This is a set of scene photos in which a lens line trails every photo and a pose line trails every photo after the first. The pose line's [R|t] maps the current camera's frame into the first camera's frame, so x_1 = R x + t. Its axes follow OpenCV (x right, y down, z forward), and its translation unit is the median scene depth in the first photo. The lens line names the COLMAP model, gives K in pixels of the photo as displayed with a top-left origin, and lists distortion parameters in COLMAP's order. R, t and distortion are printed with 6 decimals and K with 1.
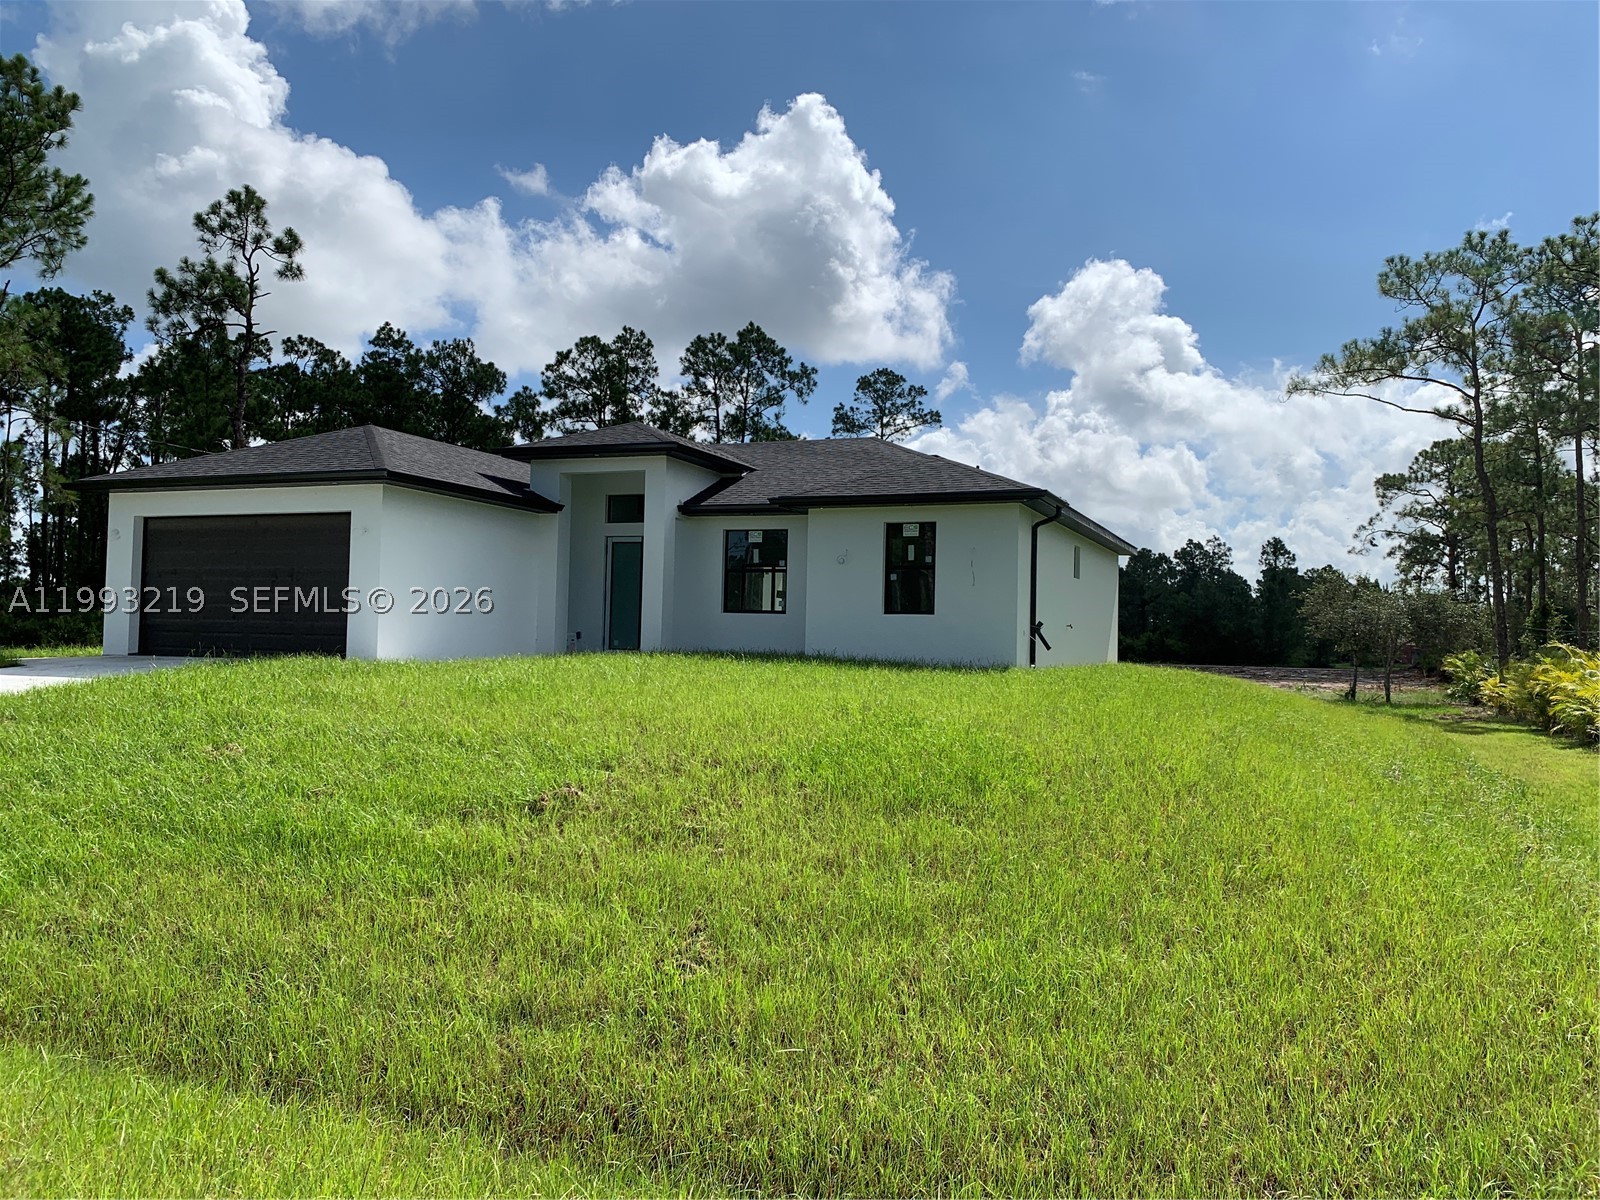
lens RADIAL K [[1219.9, 0, 800.0], [0, 1219.9, 600.0], [0, 0, 1]] dist [0.041348, -0.000553]
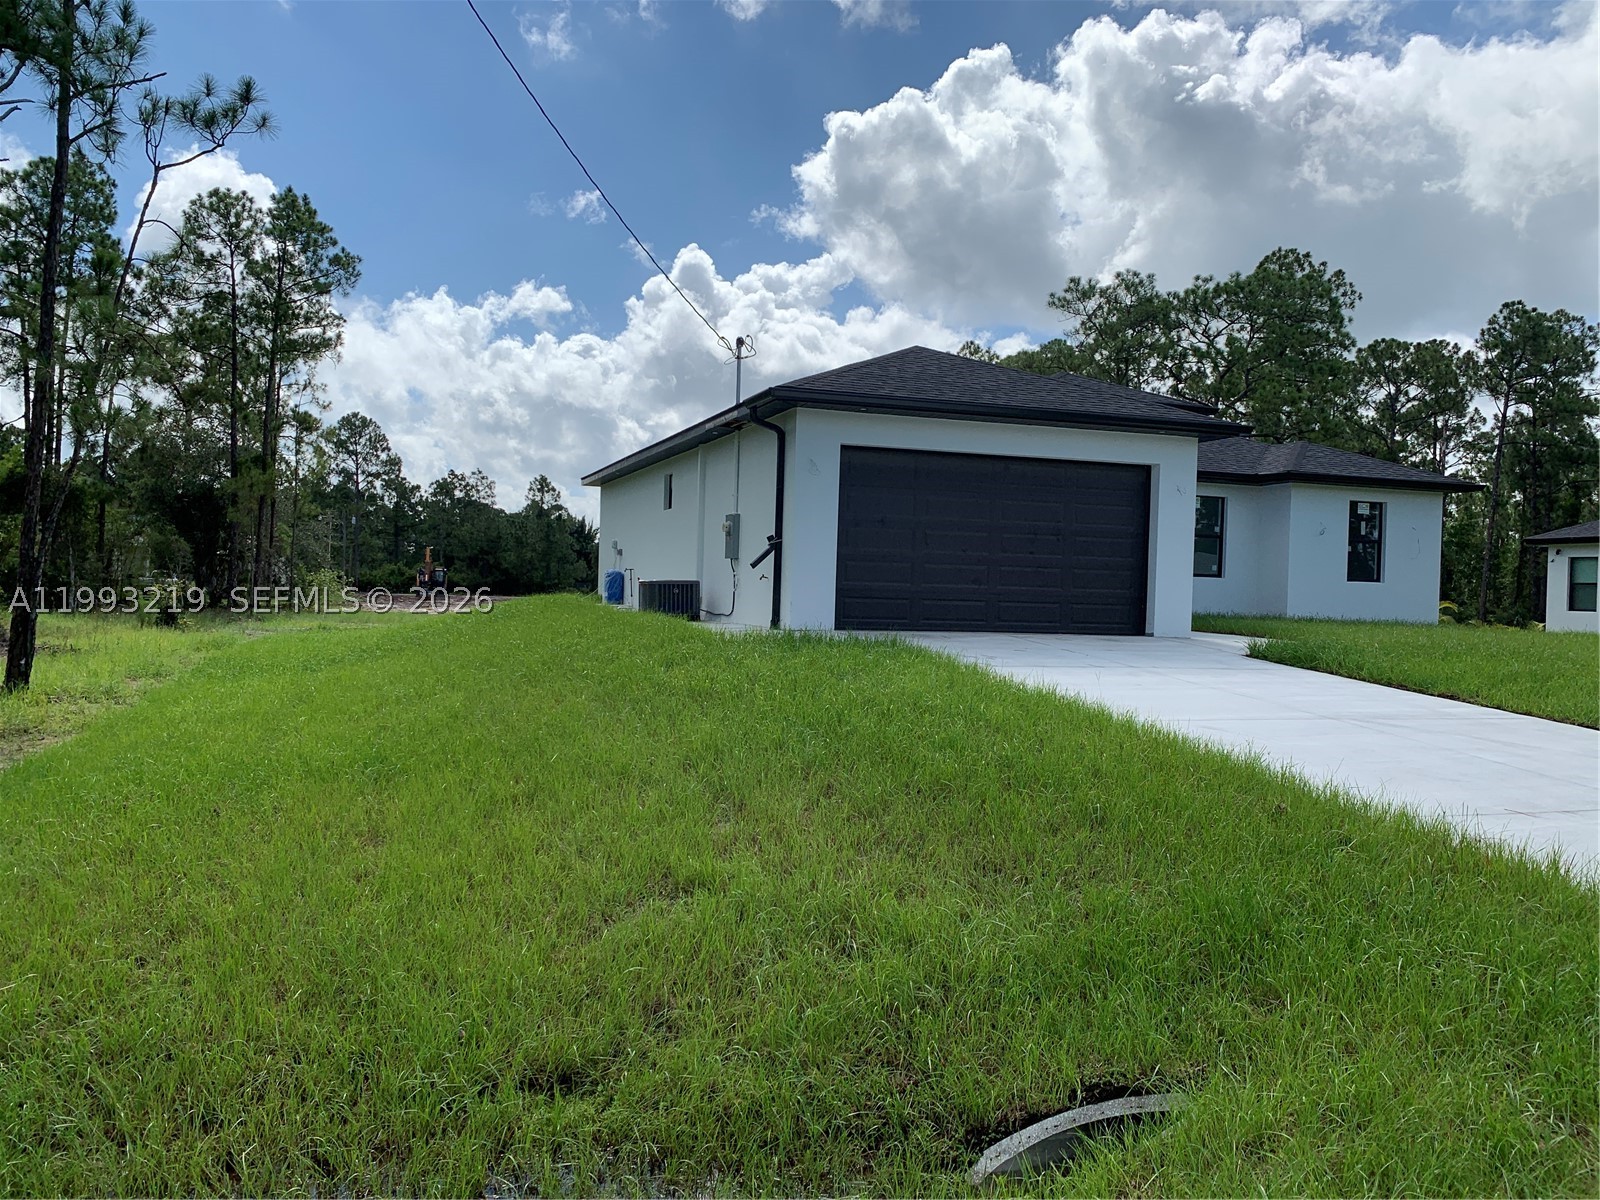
lens RADIAL K [[1228.7, 0, 800.0], [0, 1228.7, 600.0], [0, 0, 1]] dist [0.005779, 0.001931]
pose [[0.755402, -0.005627, 0.655238, -0.560100], [-0.033769, 0.998300, 0.047504, -0.004514], [-0.654391, -0.058011, 0.753928, 0.246321]]
